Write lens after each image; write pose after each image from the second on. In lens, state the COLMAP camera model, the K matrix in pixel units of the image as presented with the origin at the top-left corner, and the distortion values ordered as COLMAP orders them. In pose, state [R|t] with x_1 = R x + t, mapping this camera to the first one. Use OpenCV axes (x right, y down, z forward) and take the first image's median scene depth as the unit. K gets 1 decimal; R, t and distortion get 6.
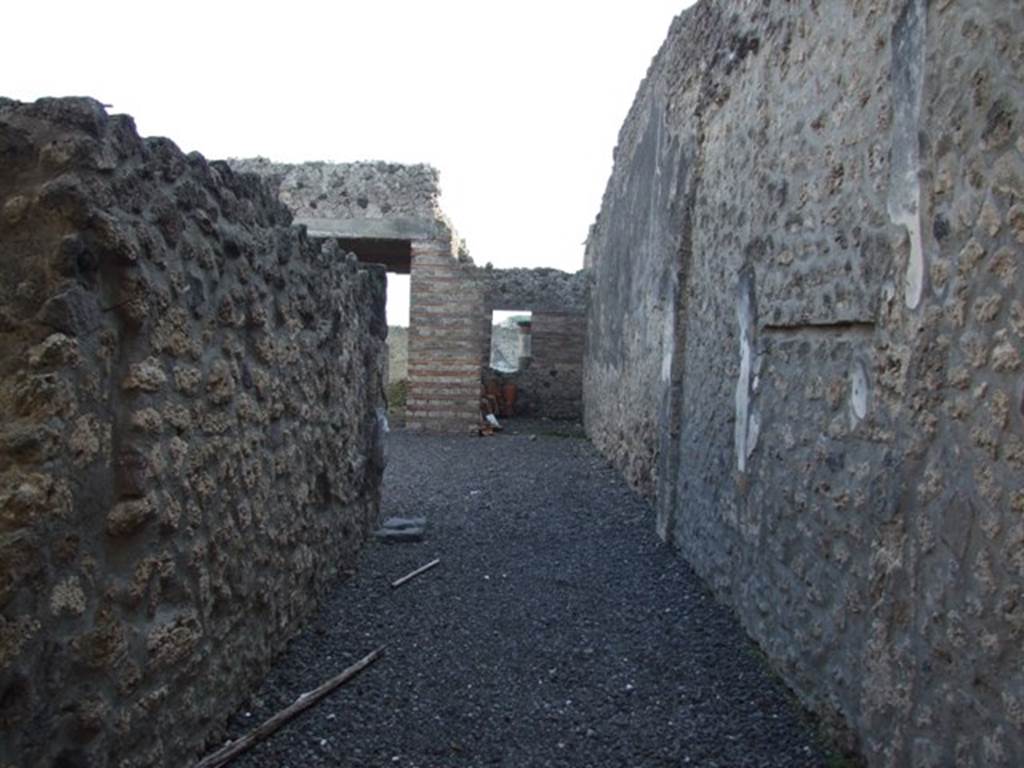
lens RADIAL K [[824.0, 0, 517.3], [0, 824.0, 377.5], [0, 0, 1]] dist [-0.059867, 0.058523]
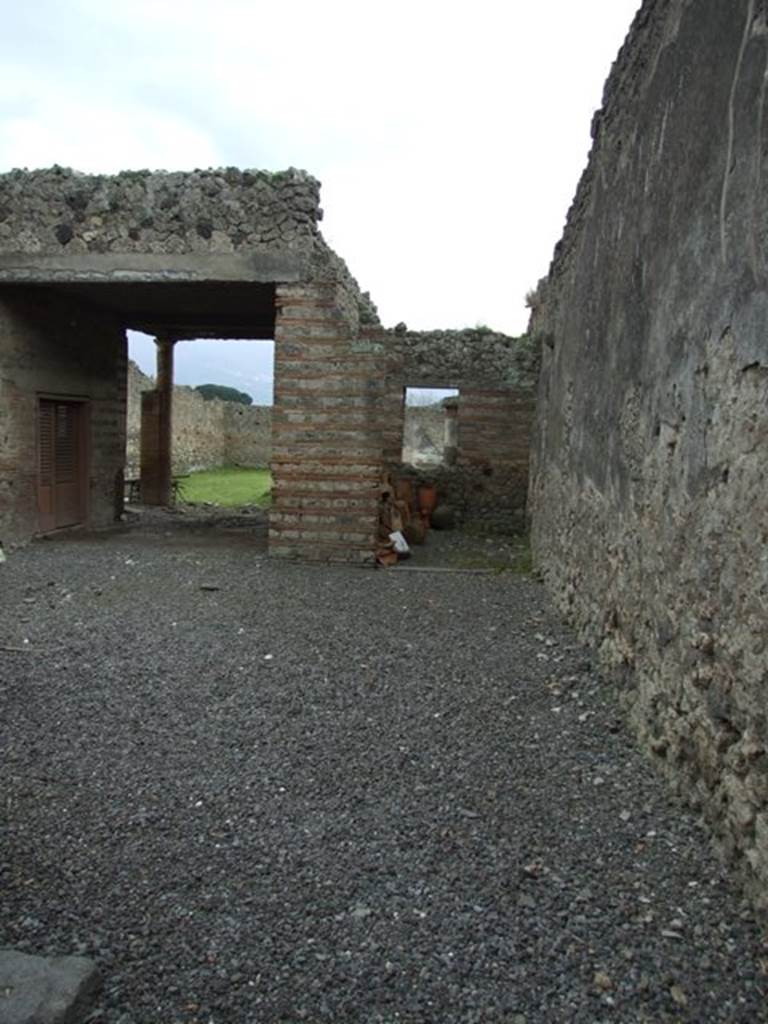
lens RADIAL K [[823.7, 0, 265.3], [0, 823.7, 464.8], [0, 0, 1]] dist [-0.065112, 0.064419]
pose [[0.975136, 0.017535, -0.220915, 0.016007], [-0.015714, 0.999827, 0.009996, -0.022461], [0.221052, -0.006276, 0.975242, 0.325408]]
